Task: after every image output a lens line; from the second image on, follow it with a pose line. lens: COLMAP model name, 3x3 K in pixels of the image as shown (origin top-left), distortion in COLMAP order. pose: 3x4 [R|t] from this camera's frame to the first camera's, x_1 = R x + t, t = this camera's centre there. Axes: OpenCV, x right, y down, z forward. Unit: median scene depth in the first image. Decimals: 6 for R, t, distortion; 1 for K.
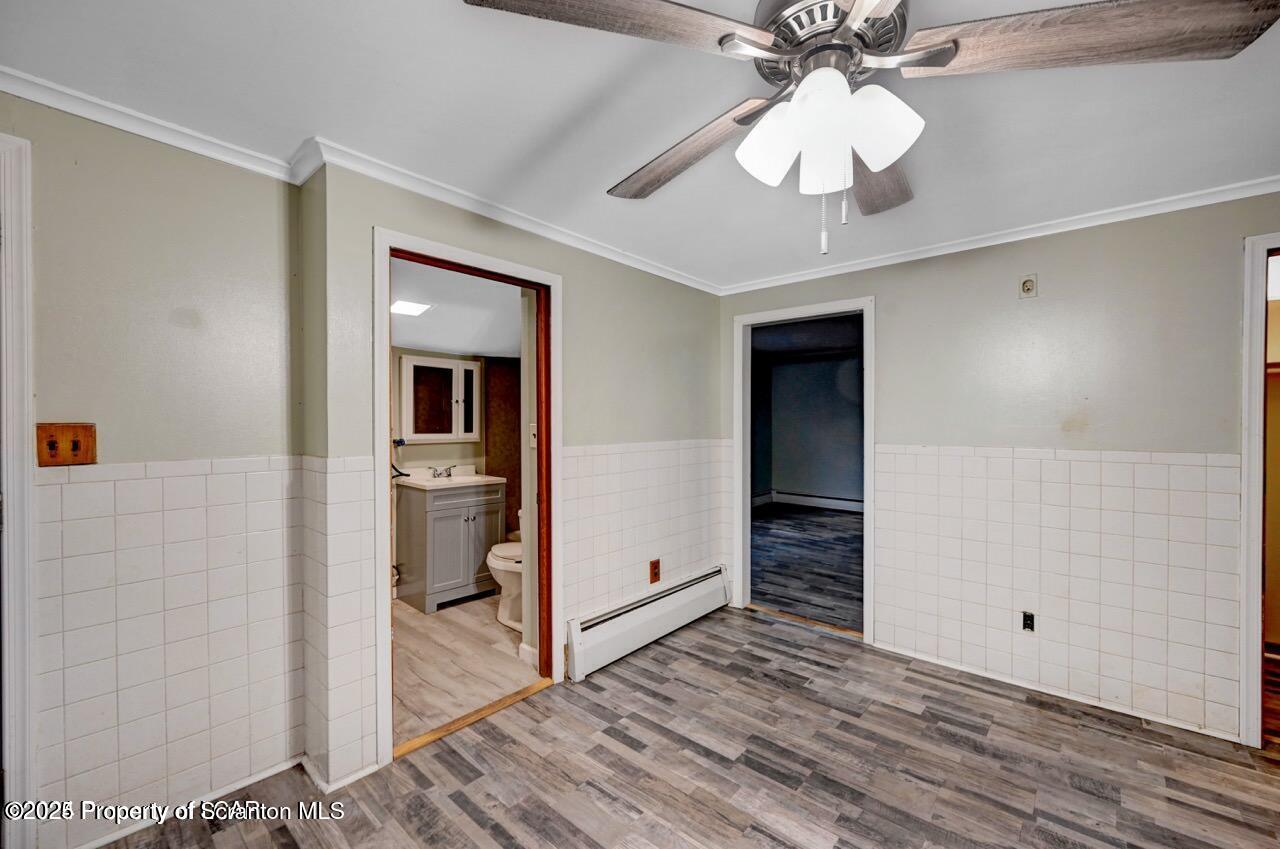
lens RADIAL K [[516.9, 0, 636.9], [0, 516.9, 420.3], [0, 0, 1]] dist [-0.003665, 0.000696]
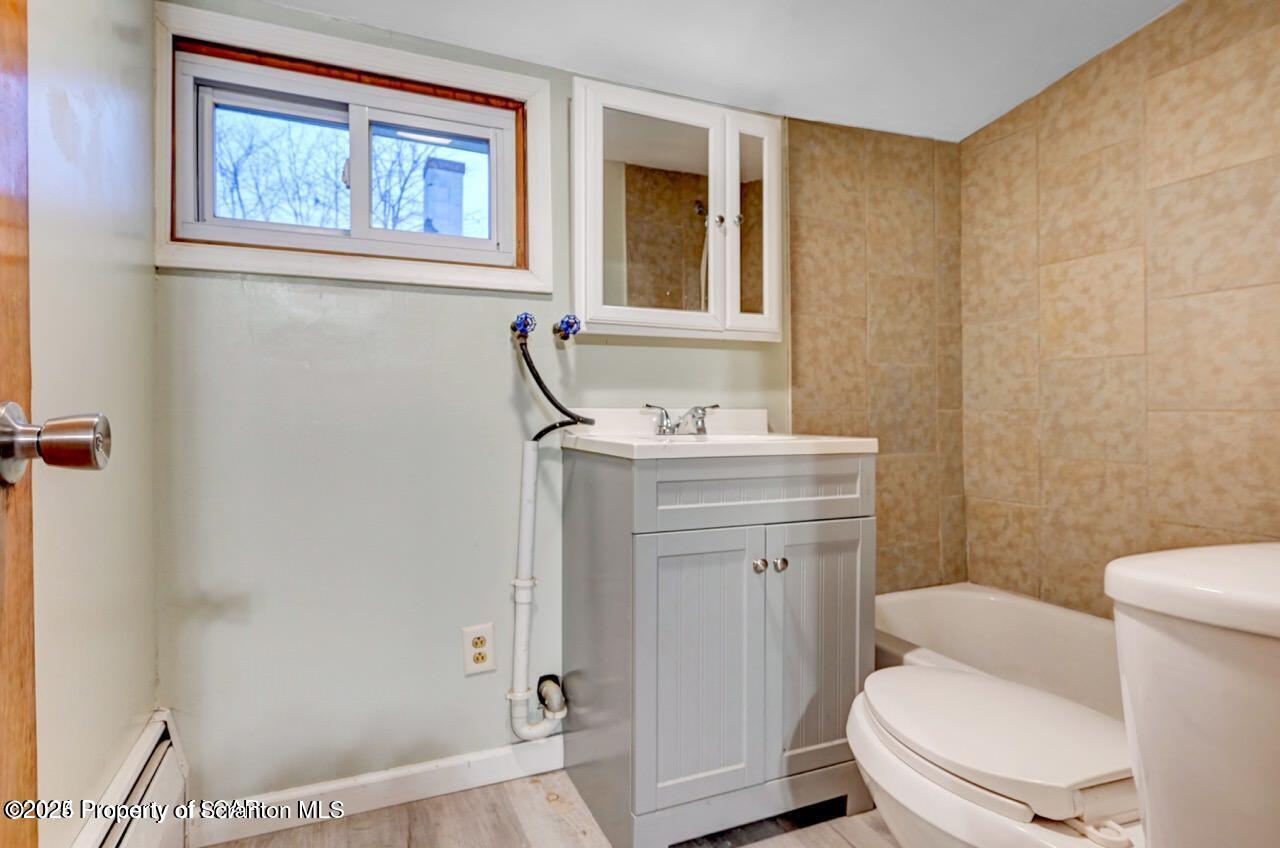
lens RADIAL K [[673.1, 0, 636.4], [0, 673.1, 420.1], [0, 0, 1]] dist [-0.000517, -0.000023]
pose [[0.913096, -0.000351, -0.407744, -0.225477], [0.004991, 0.999934, 0.010315, 0.098335], [0.407713, -0.011453, 0.913038, 0.587646]]
